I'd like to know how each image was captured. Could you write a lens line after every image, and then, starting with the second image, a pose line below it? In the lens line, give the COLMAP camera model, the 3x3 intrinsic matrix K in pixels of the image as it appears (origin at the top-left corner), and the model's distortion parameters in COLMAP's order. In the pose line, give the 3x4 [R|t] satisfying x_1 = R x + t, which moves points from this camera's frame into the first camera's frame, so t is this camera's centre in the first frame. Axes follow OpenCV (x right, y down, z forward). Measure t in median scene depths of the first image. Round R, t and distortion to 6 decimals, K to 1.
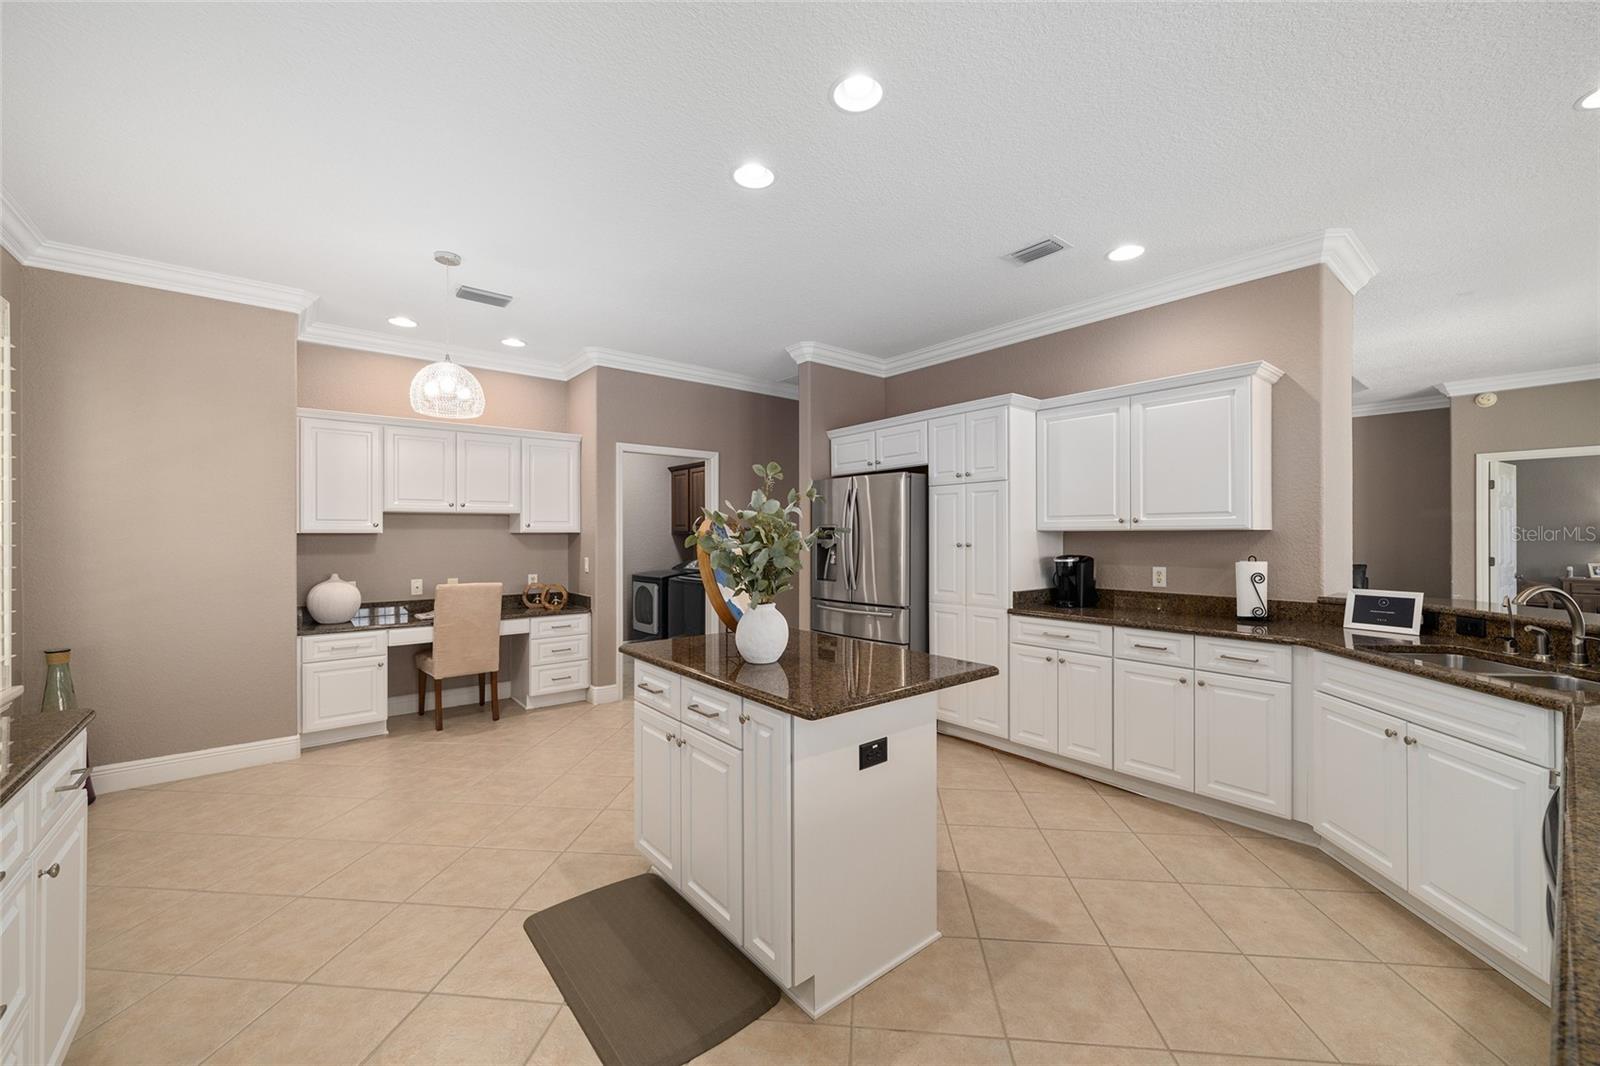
lens RADIAL K [[627.2, 0, 800.2], [0, 627.2, 530.3], [0, 0, 1]] dist [0.001690, 0.000235]
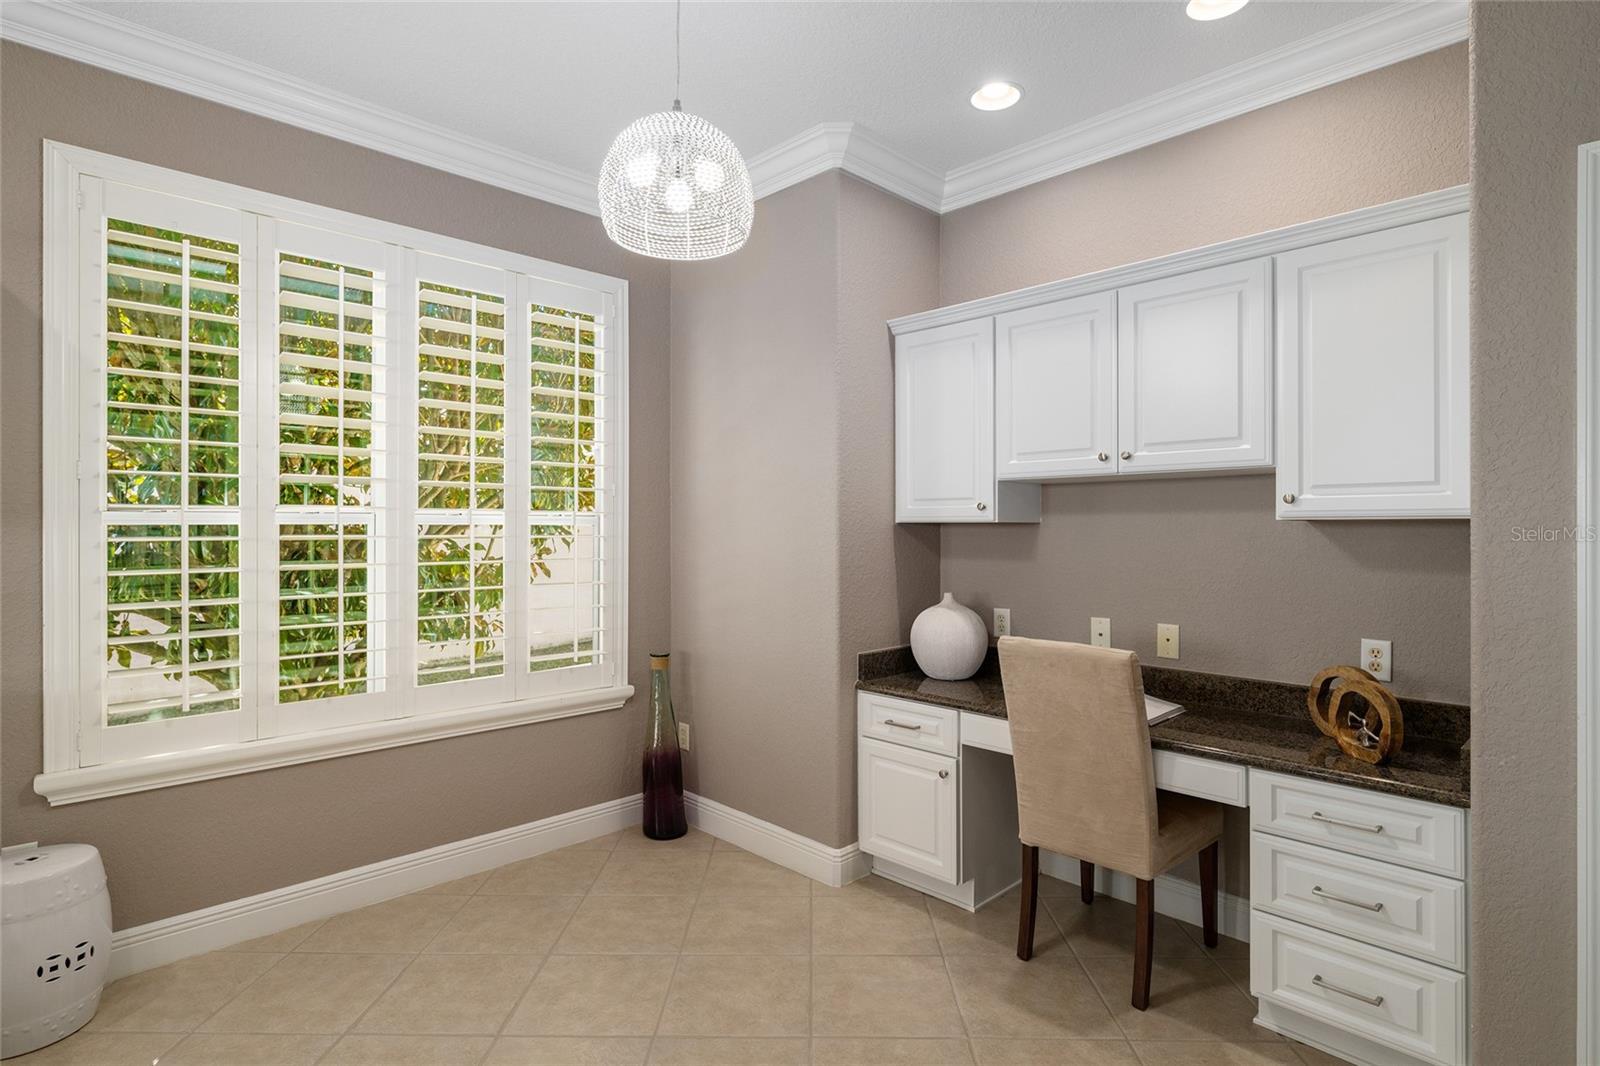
lens RADIAL K [[814.1, 0, 798.8], [0, 814.1, 527.0], [0, 0, 1]] dist [0.001662, -0.000067]
pose [[0.085397, 0.001606, -0.996346, -0.006149], [0.004858, 0.999986, 0.002028, 0.006564], [0.996335, -0.005013, 0.085388, 0.826548]]
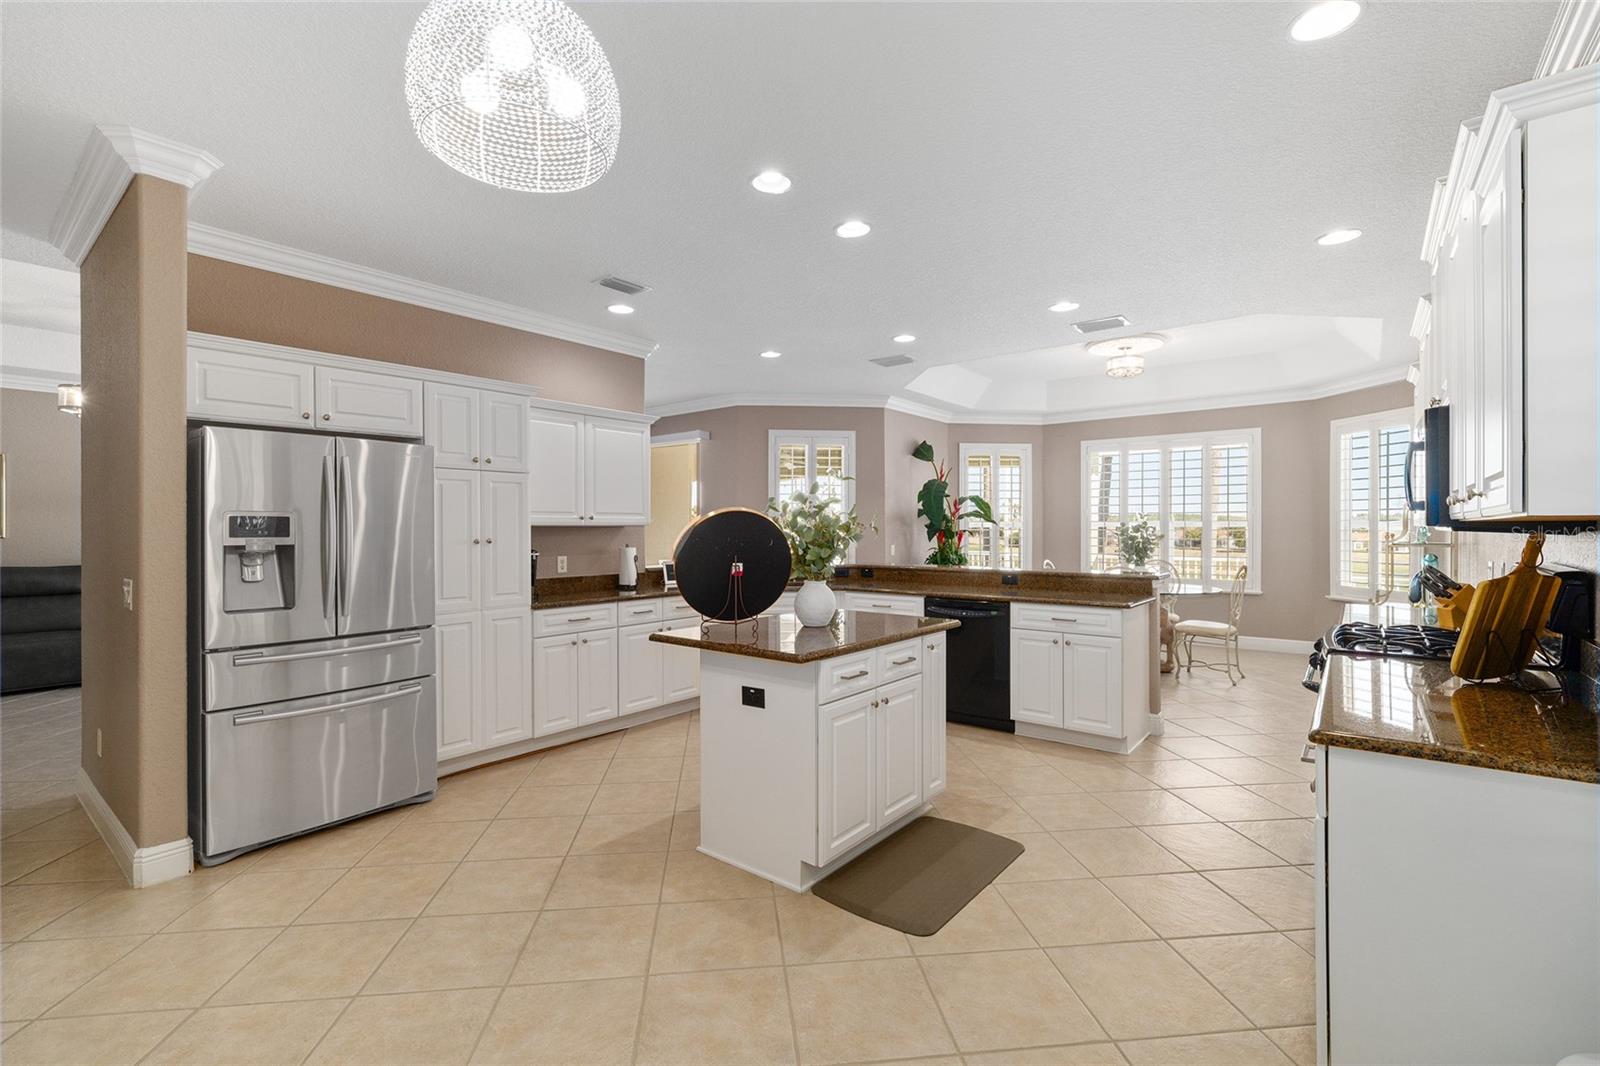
lens RADIAL K [[712.5, 0, 795.1], [0, 712.5, 529.0], [0, 0, 1]] dist [-0.002745, -0.000281]
pose [[-0.207036, 0.003053, 0.978329, -0.766307], [-0.003268, 0.999987, -0.003813, 0.008579], [-0.978328, -0.003987, -0.207024, 0.751158]]
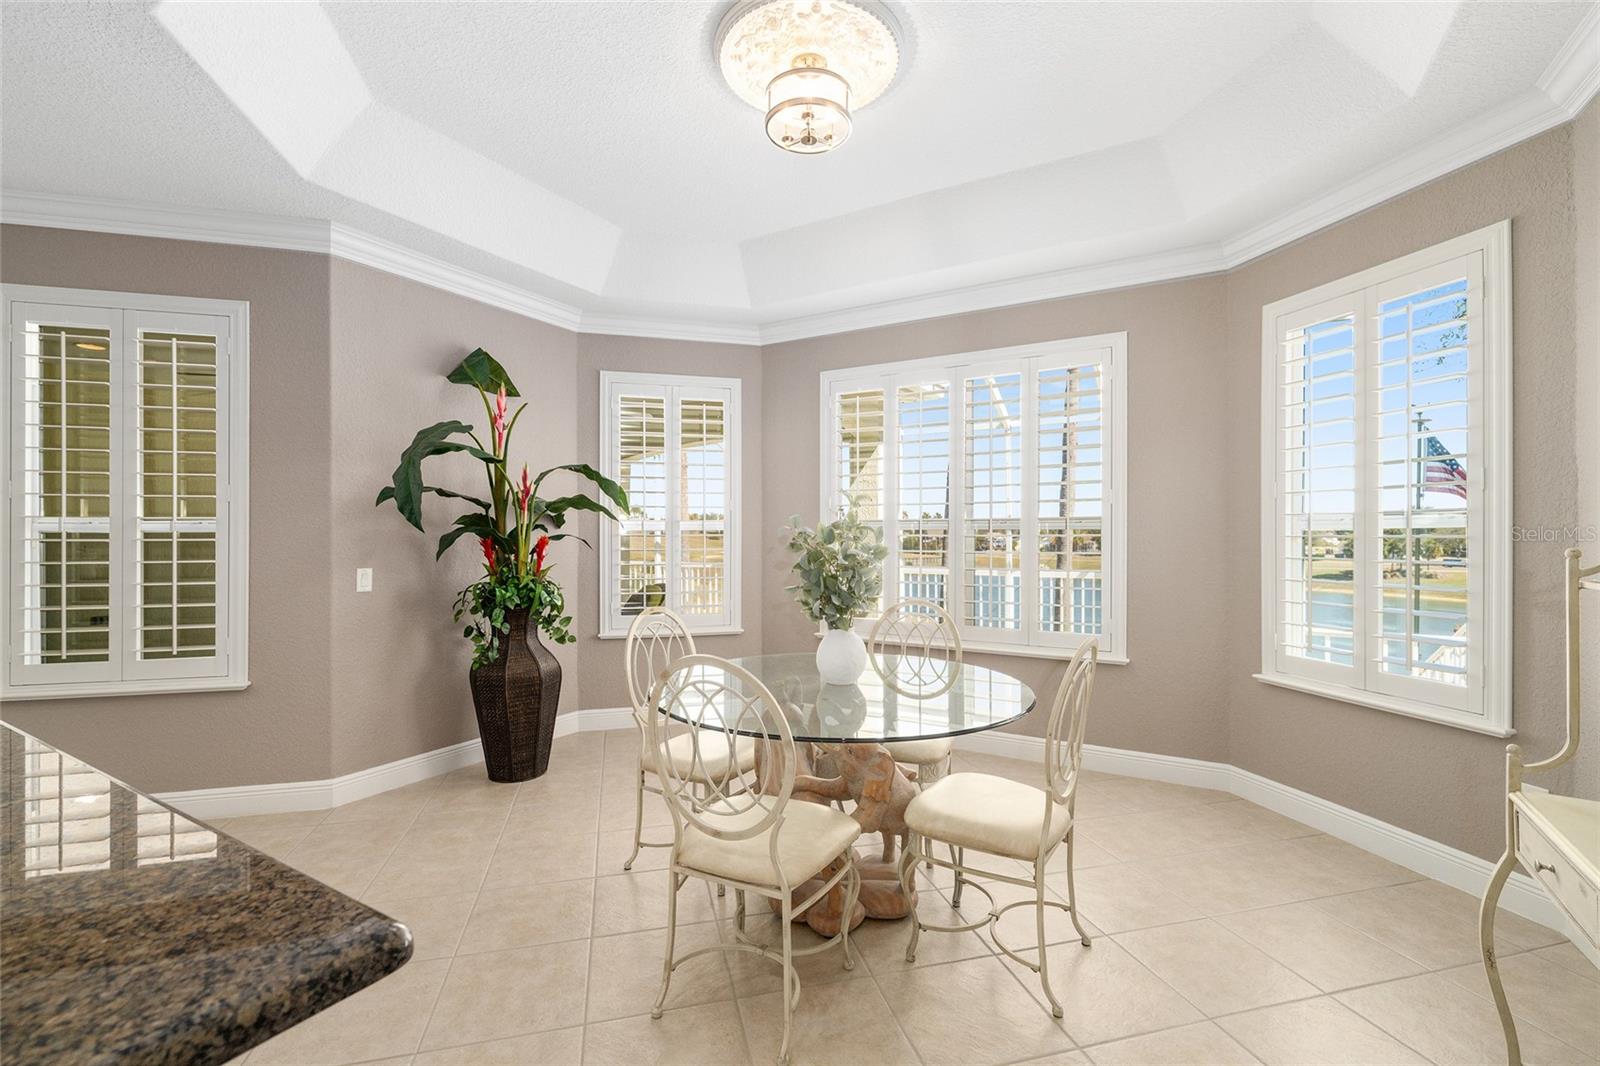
lens RADIAL K [[689.0, 0, 800.0], [0, 689.0, 533.0], [0, 0, 1]] dist [0.000570, 0.000070]
pose [[-0.348134, 0.002248, 0.937442, 0.100455], [-0.003916, 0.999985, -0.003852, 0.002466], [-0.937437, -0.005012, -0.348119, -0.107234]]
